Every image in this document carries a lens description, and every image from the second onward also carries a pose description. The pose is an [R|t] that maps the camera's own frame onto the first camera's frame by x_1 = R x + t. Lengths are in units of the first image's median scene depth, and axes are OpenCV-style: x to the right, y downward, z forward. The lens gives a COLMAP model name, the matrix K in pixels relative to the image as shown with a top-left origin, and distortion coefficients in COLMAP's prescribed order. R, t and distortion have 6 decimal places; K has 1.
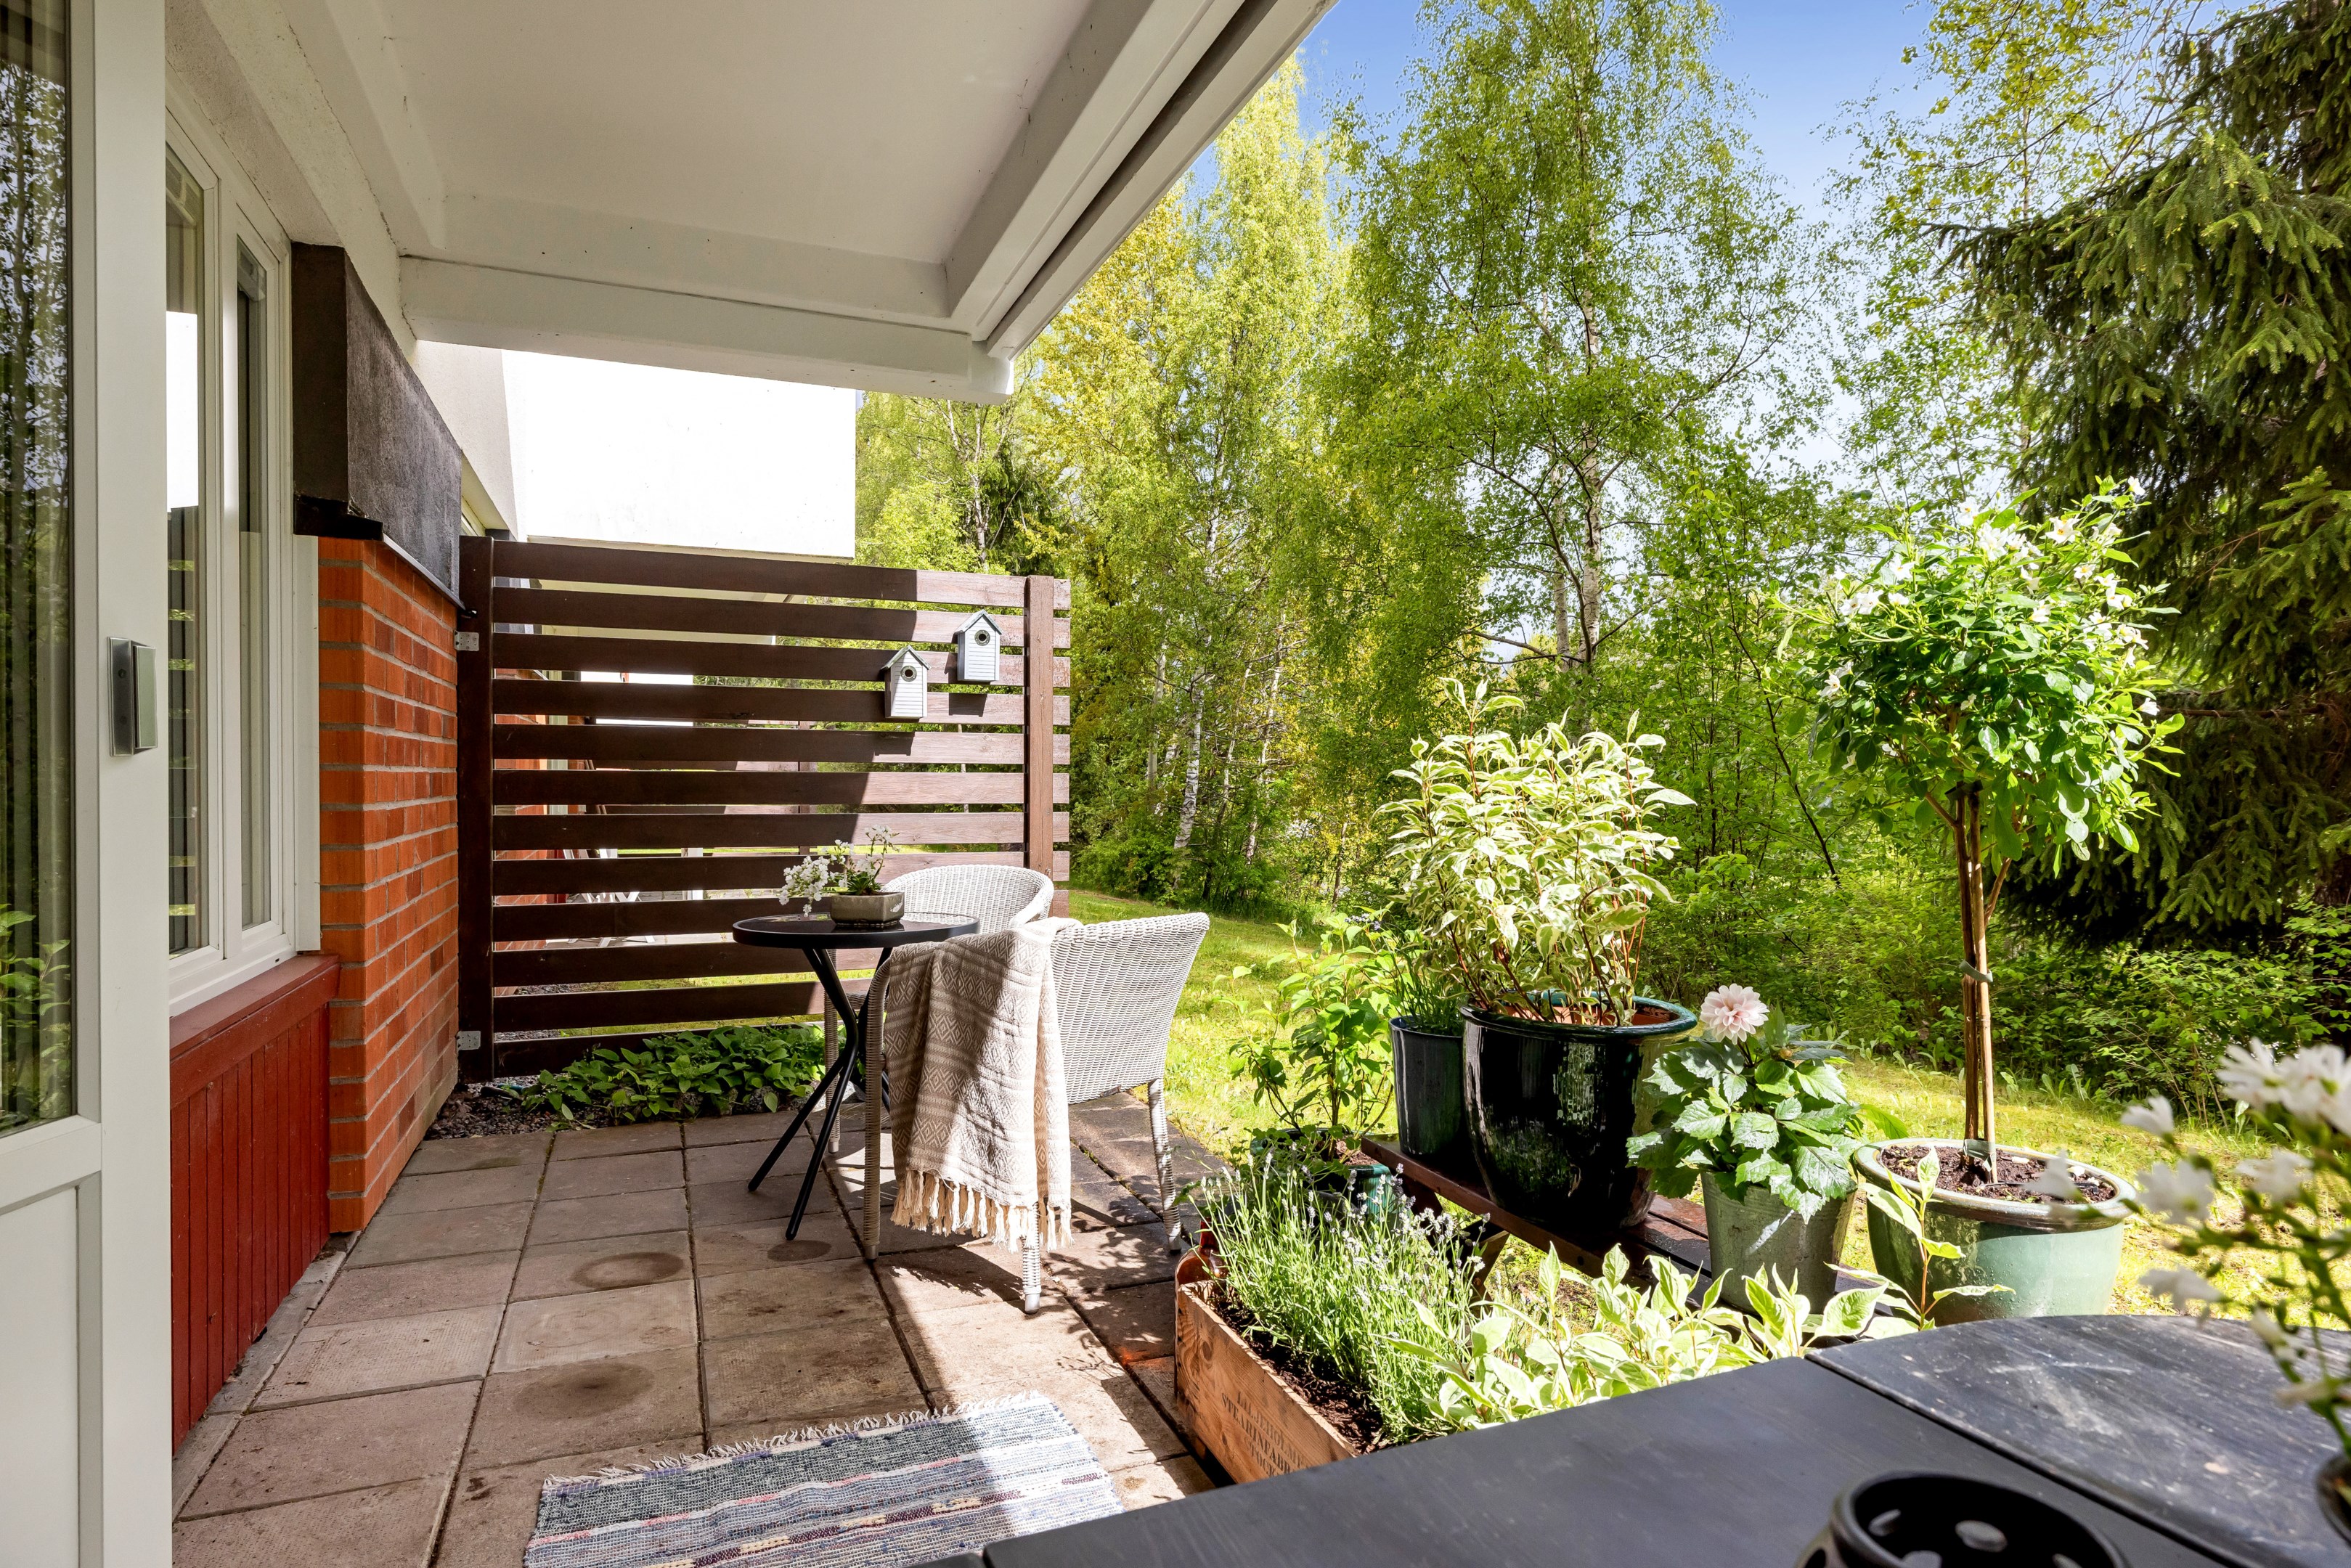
lens RADIAL K [[1307.4, 0, 1175.5], [0, 1307.4, 784.0], [0, 0, 1]] dist [-0.004264, -0.000640]
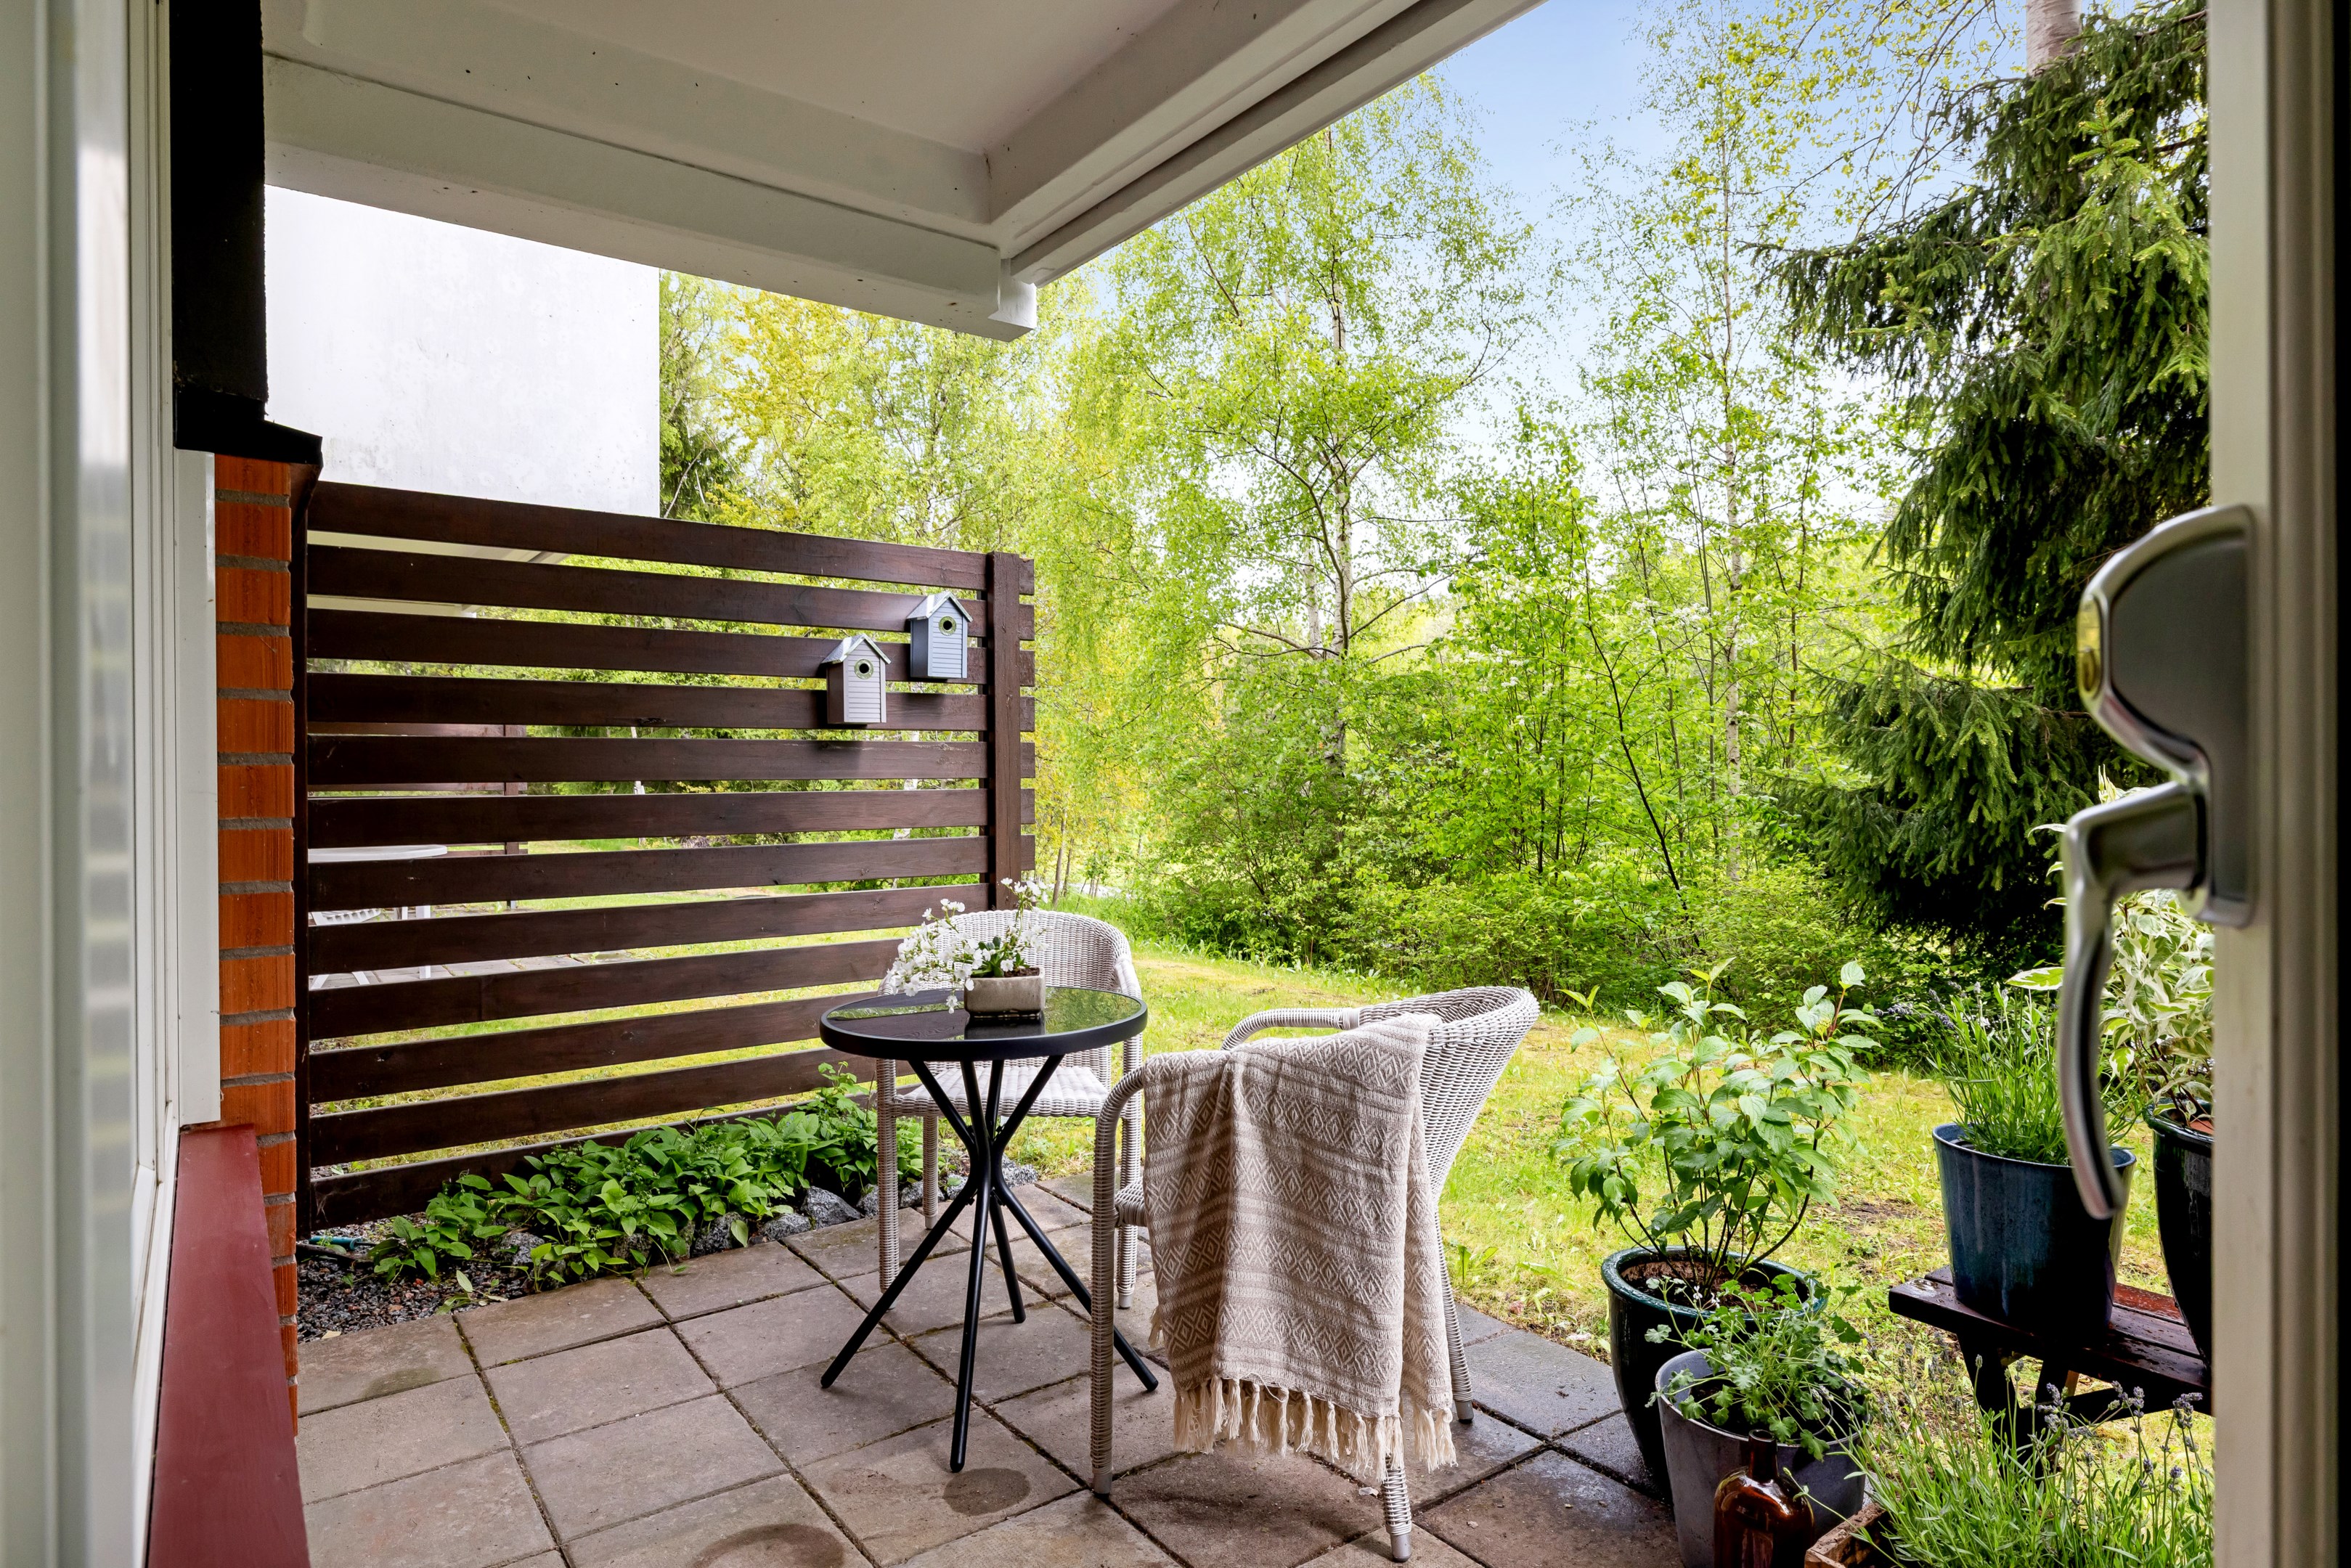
lens RADIAL K [[1323.8, 0, 1188.0], [0, 1323.8, 760.8], [0, 0, 1]] dist [-0.003493, -0.000356]
pose [[0.968193, -0.008414, 0.250064, -0.241158], [0.010577, 0.999917, -0.007306, -0.022230], [-0.249982, 0.009718, 0.968202, 0.182975]]
